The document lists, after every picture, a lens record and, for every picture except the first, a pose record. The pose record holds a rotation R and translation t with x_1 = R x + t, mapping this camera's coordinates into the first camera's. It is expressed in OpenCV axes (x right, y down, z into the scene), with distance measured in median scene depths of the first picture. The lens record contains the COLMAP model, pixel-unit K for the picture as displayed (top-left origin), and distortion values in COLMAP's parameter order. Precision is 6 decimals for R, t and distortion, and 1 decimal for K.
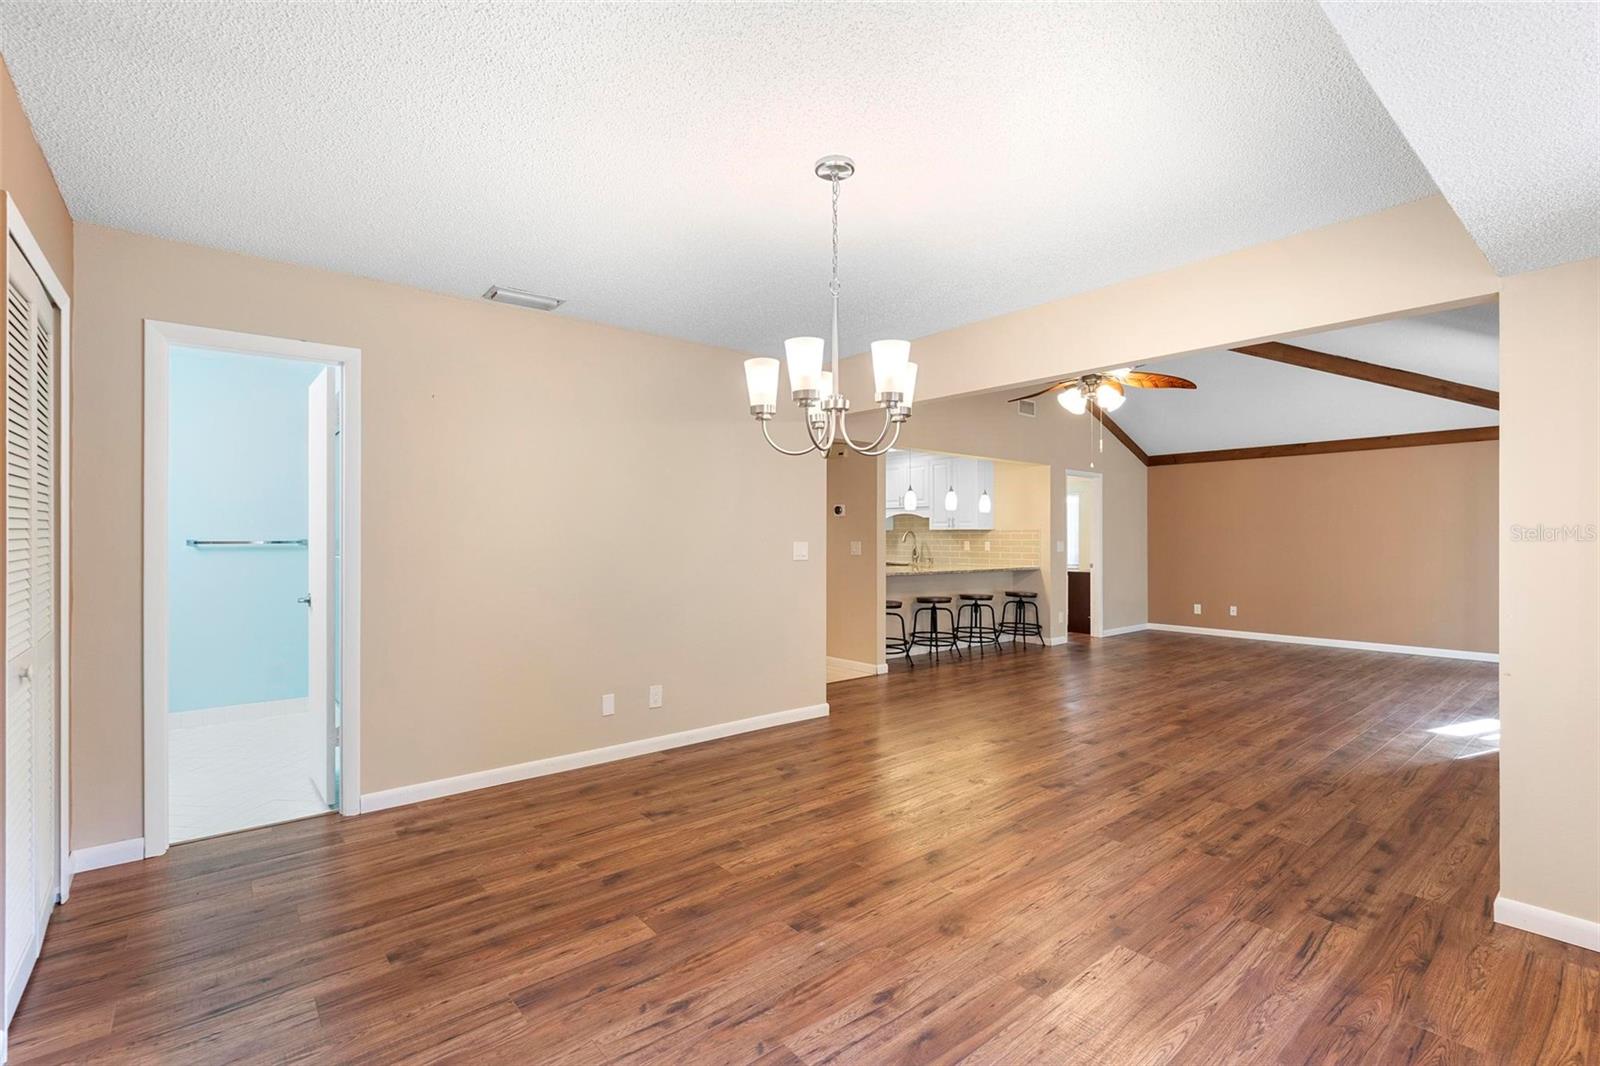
lens RADIAL K [[719.7, 0, 803.1], [0, 719.7, 535.0], [0, 0, 1]] dist [-0.007544, 0.001646]
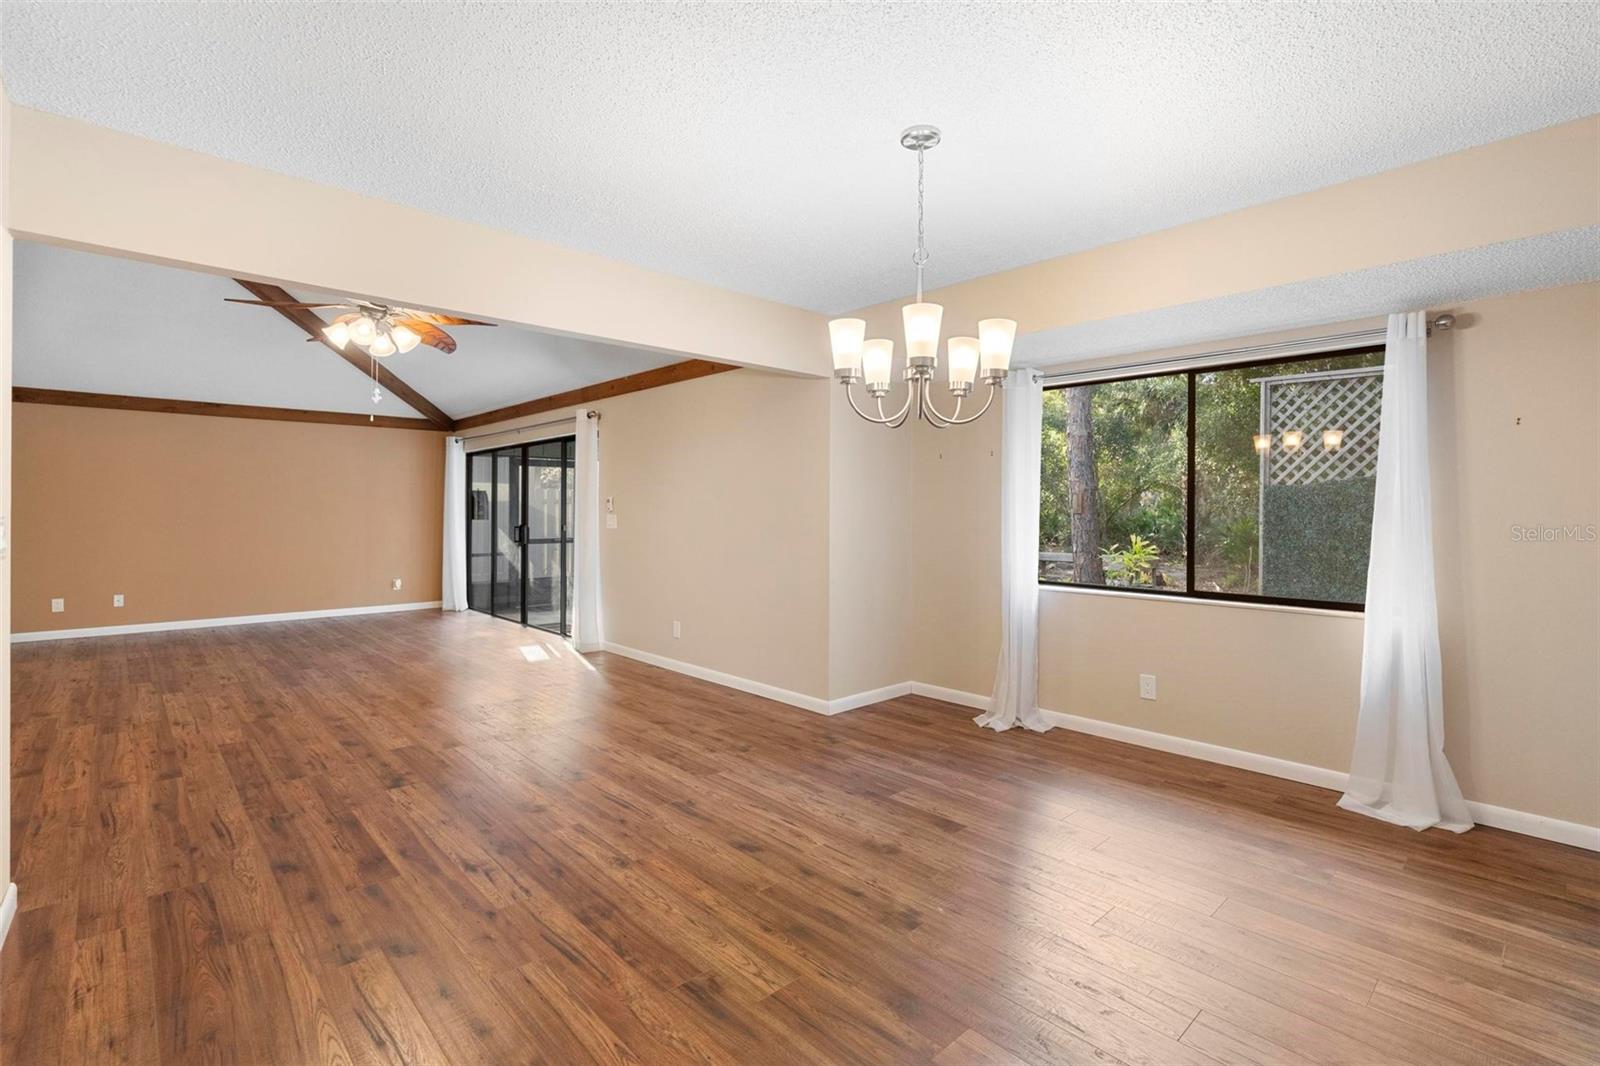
lens RADIAL K [[731.0, 0, 794.5], [0, 731.0, 520.1], [0, 0, 1]] dist [-0.014326, 0.003270]
pose [[-0.046670, -0.013291, 0.998822, -0.685705], [-0.006840, 0.999892, 0.012986, 0.003914], [-0.998887, -0.006226, -0.046756, 0.872930]]
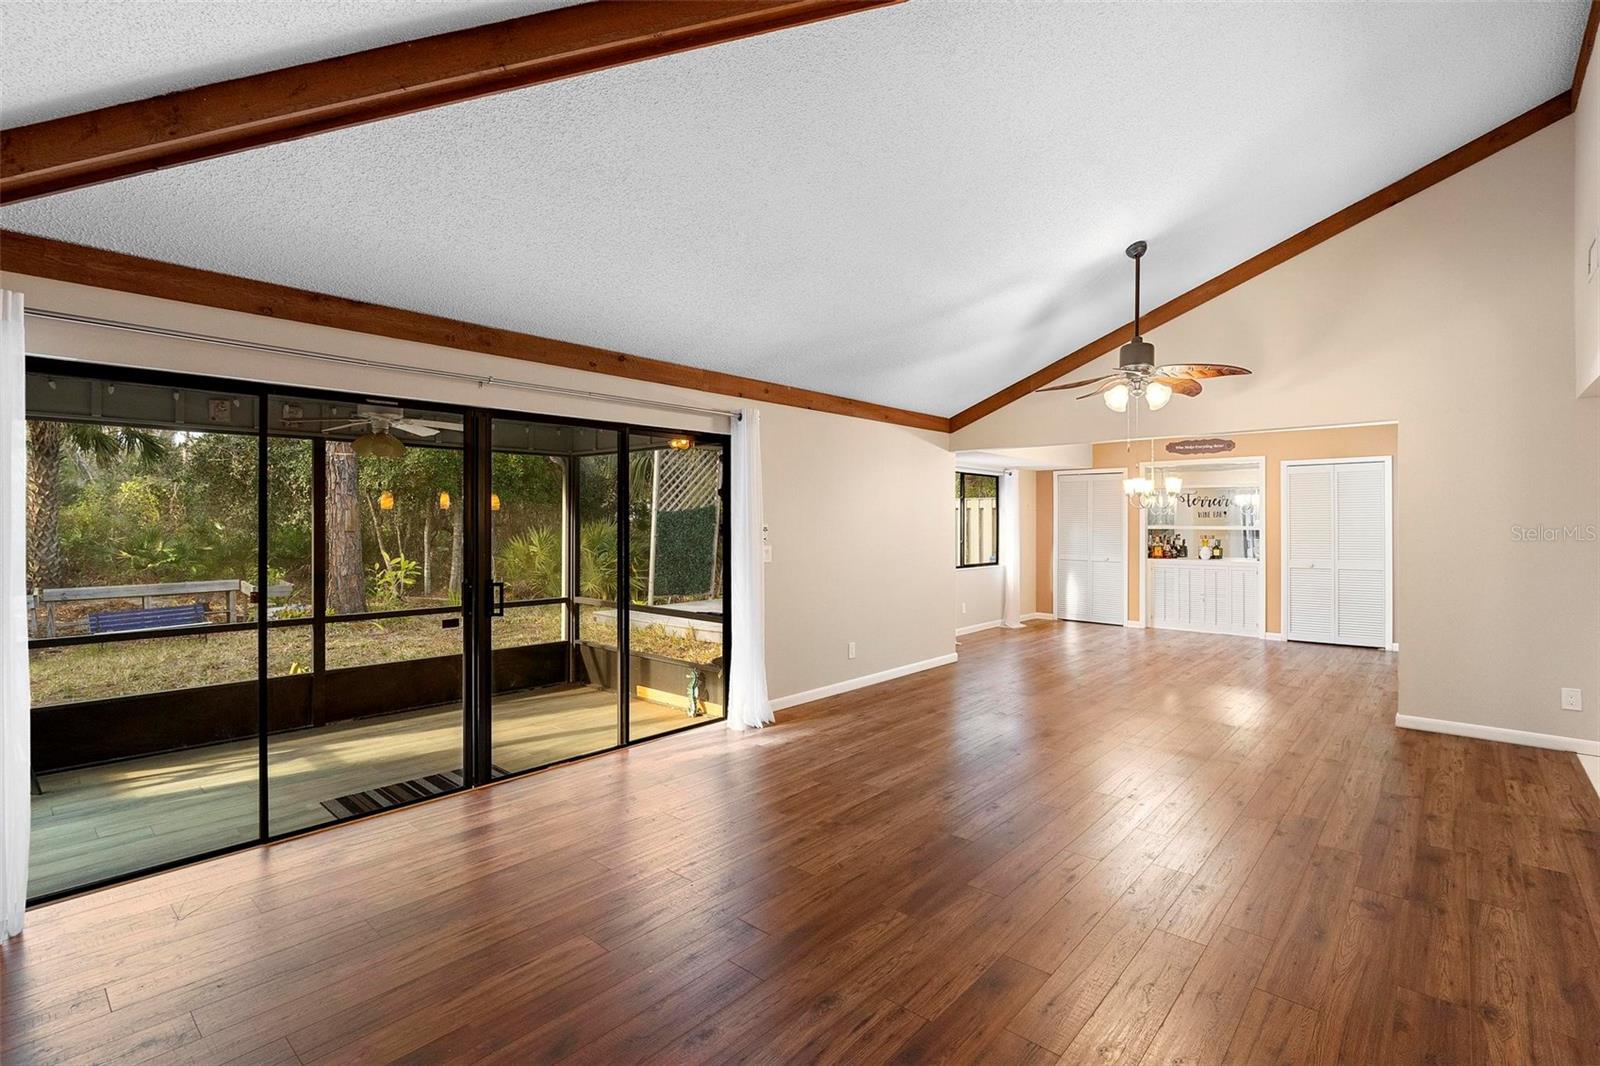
lens RADIAL K [[753.1, 0, 791.5], [0, 753.1, 546.3], [0, 0, 1]] dist [-0.009321, 0.001303]
pose [[-0.990517, 0.003710, -0.137343, 1.556225], [-0.000527, 0.999526, 0.030798, -0.032025], [0.137392, 0.030578, -0.990045, 3.001287]]
